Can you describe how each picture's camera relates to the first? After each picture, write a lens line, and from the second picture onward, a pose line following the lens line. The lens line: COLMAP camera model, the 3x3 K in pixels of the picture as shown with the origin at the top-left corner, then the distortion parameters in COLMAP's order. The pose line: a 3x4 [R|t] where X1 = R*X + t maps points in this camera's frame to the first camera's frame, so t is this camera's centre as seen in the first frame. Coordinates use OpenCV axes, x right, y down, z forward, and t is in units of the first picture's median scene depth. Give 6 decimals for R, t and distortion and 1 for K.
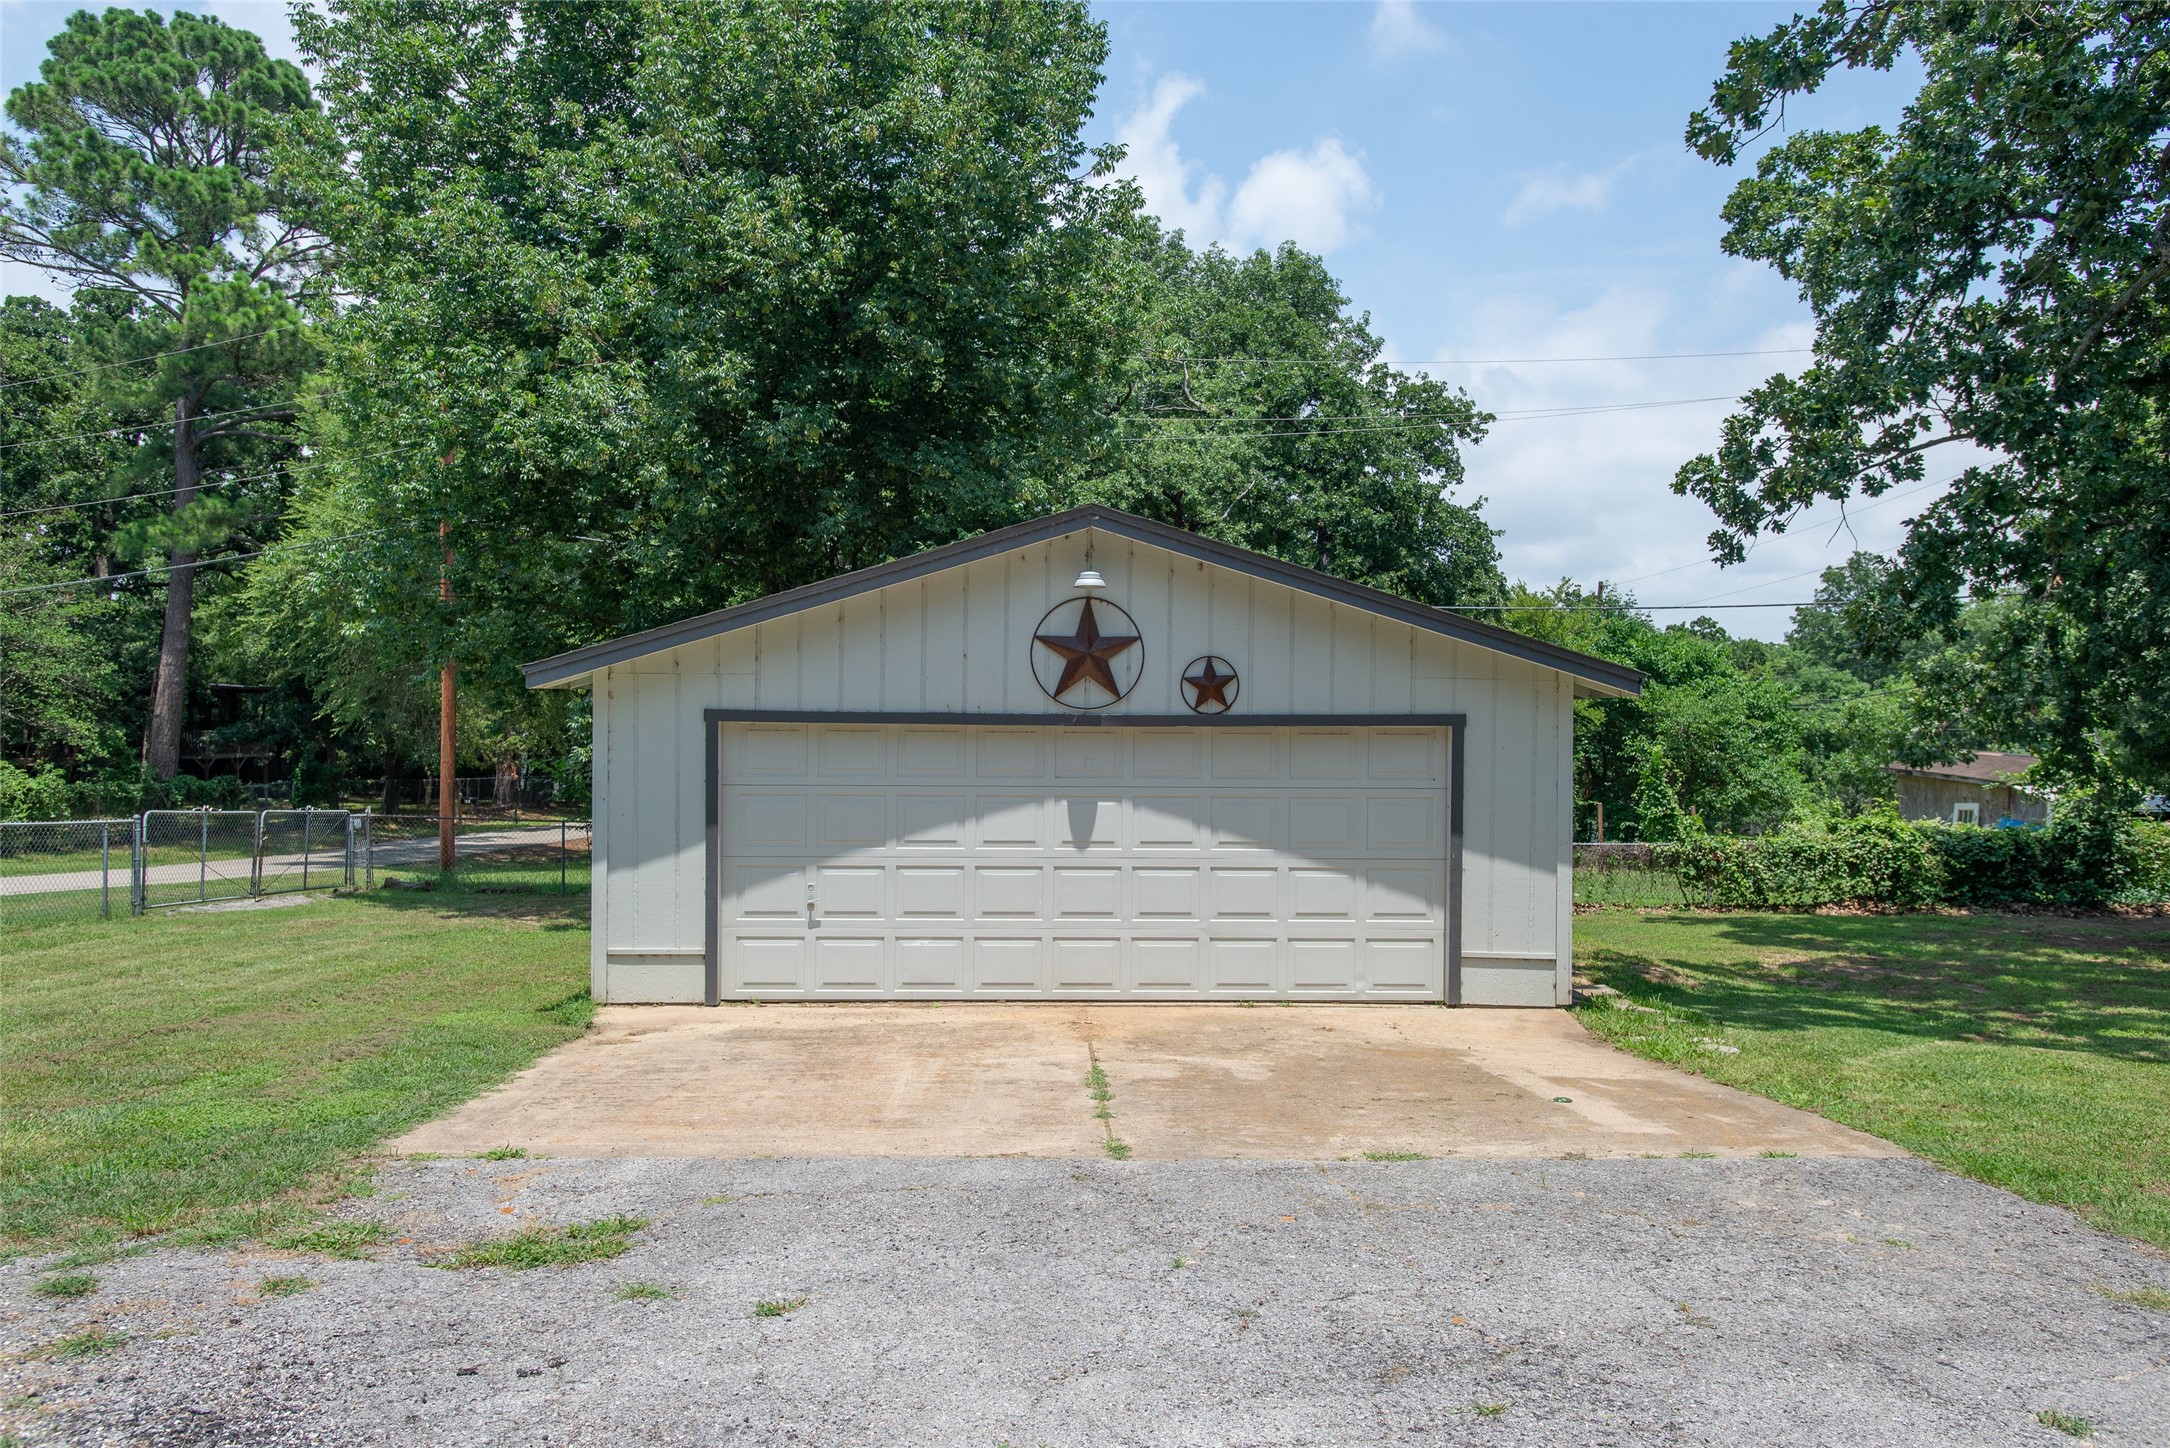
lens RADIAL K [[1507.9, 0, 1079.5], [0, 1507.9, 721.5], [0, 0, 1]] dist [0.008074, 0.000887]
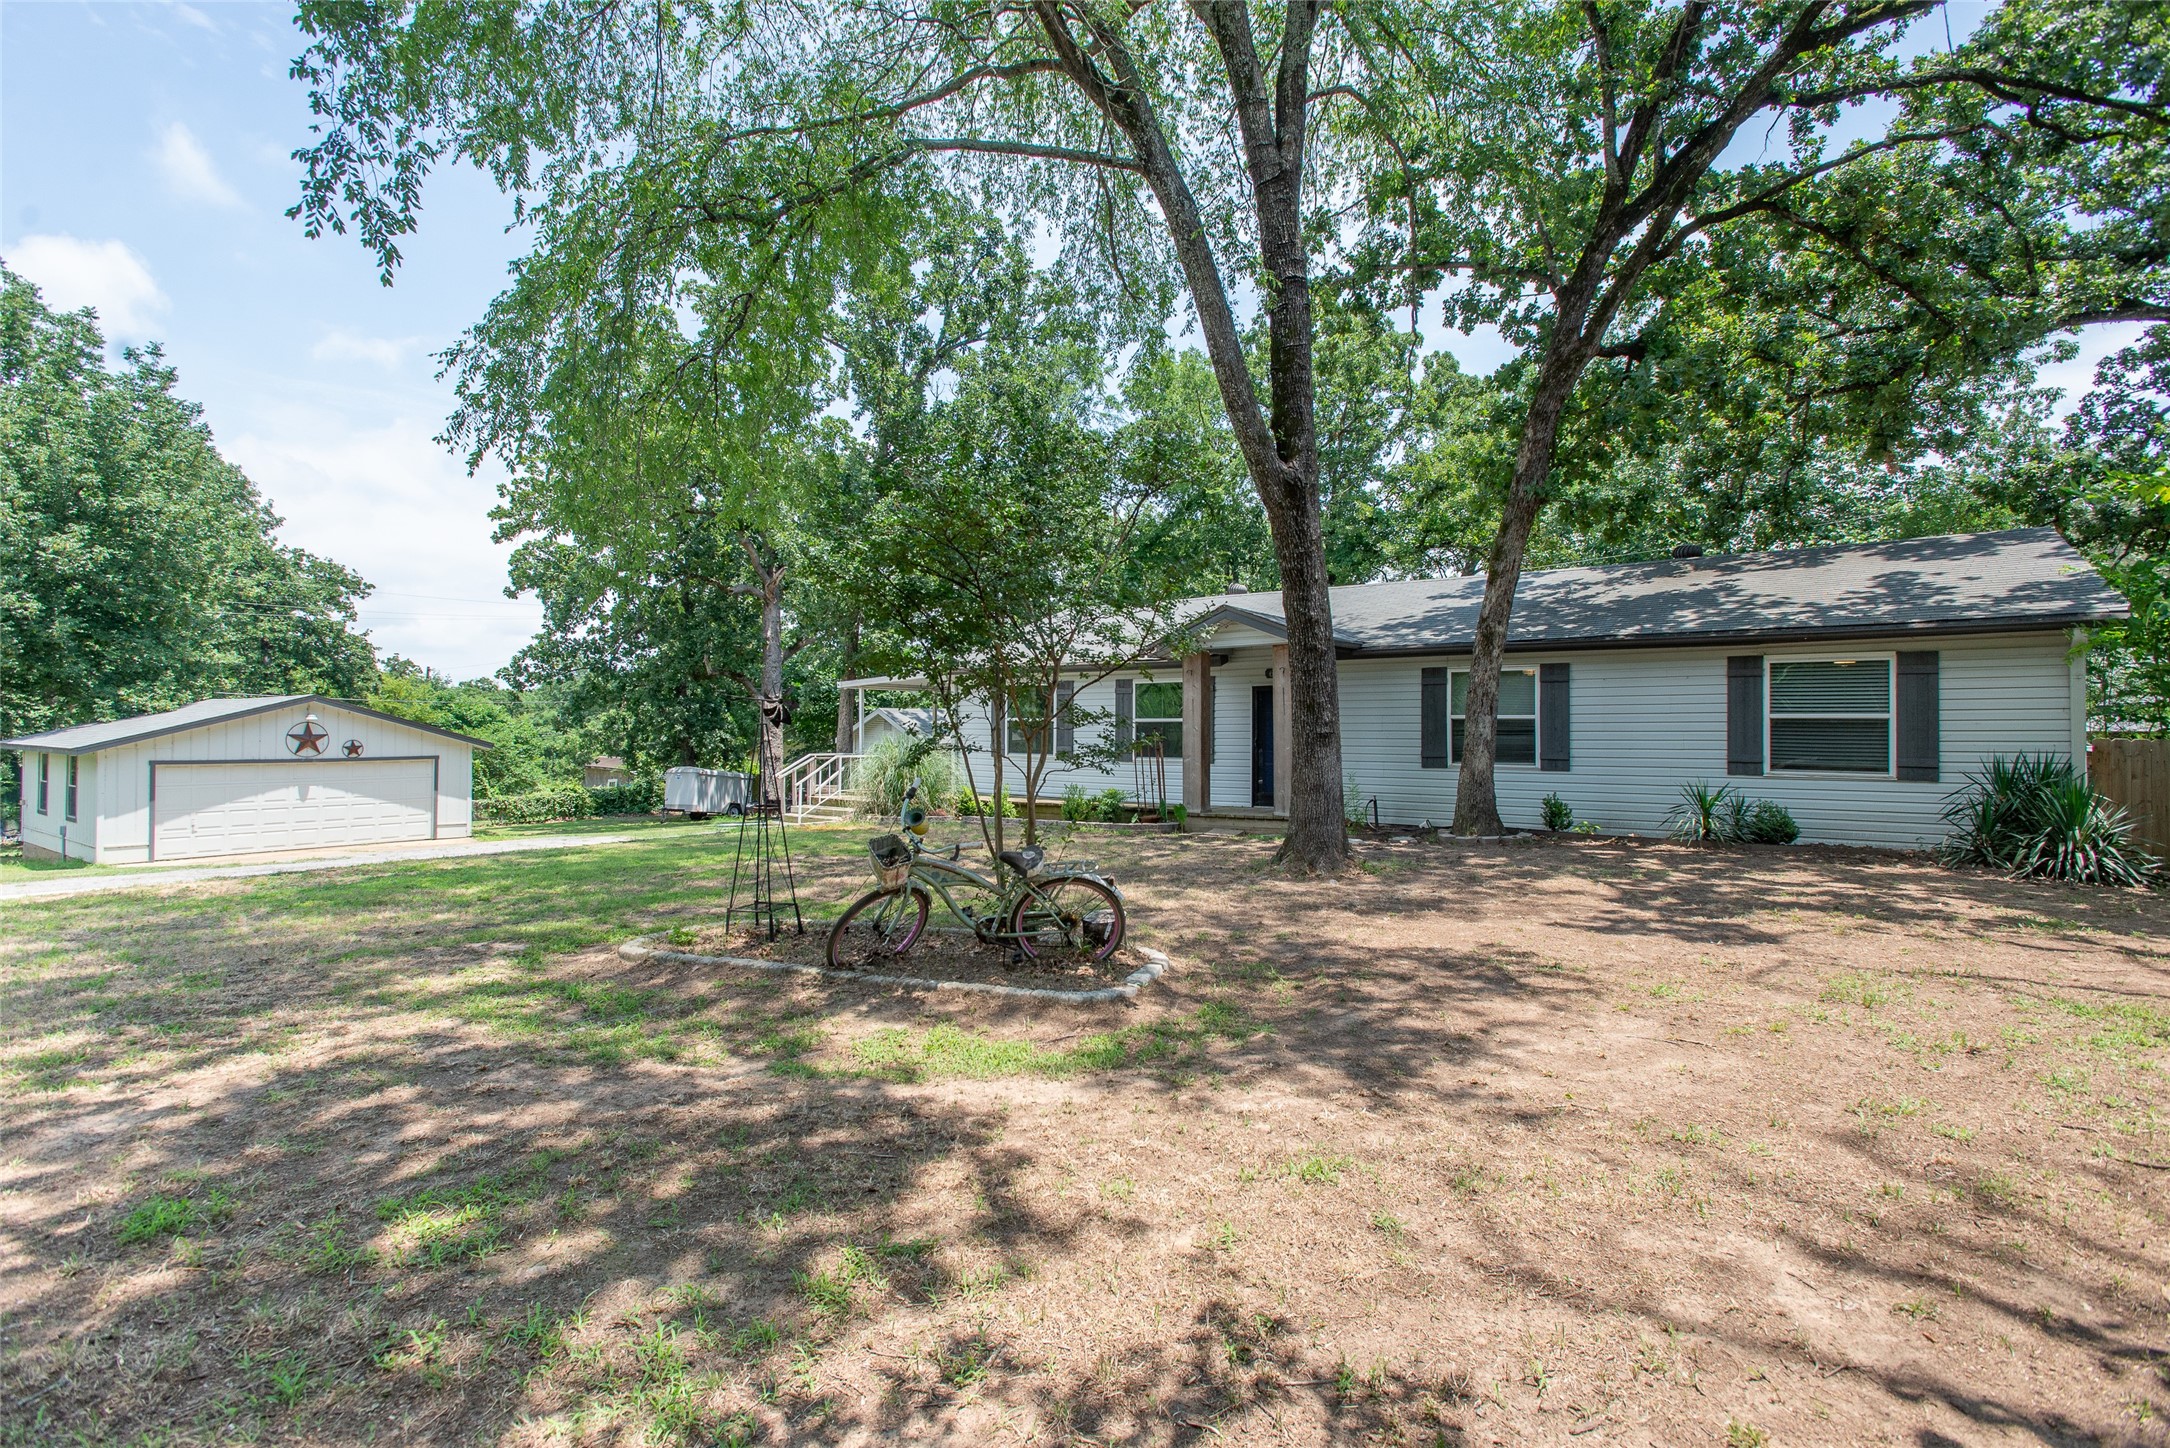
lens RADIAL K [[1027.4, 0, 1077.0], [0, 1027.4, 724.4], [0, 0, 1]] dist [0.017242, -0.003980]
pose [[0.605205, -0.000630, 0.796069, -0.363534], [0.007535, 0.999959, -0.004937, -0.026063], [-0.796034, 0.008986, 0.605186, -0.783092]]
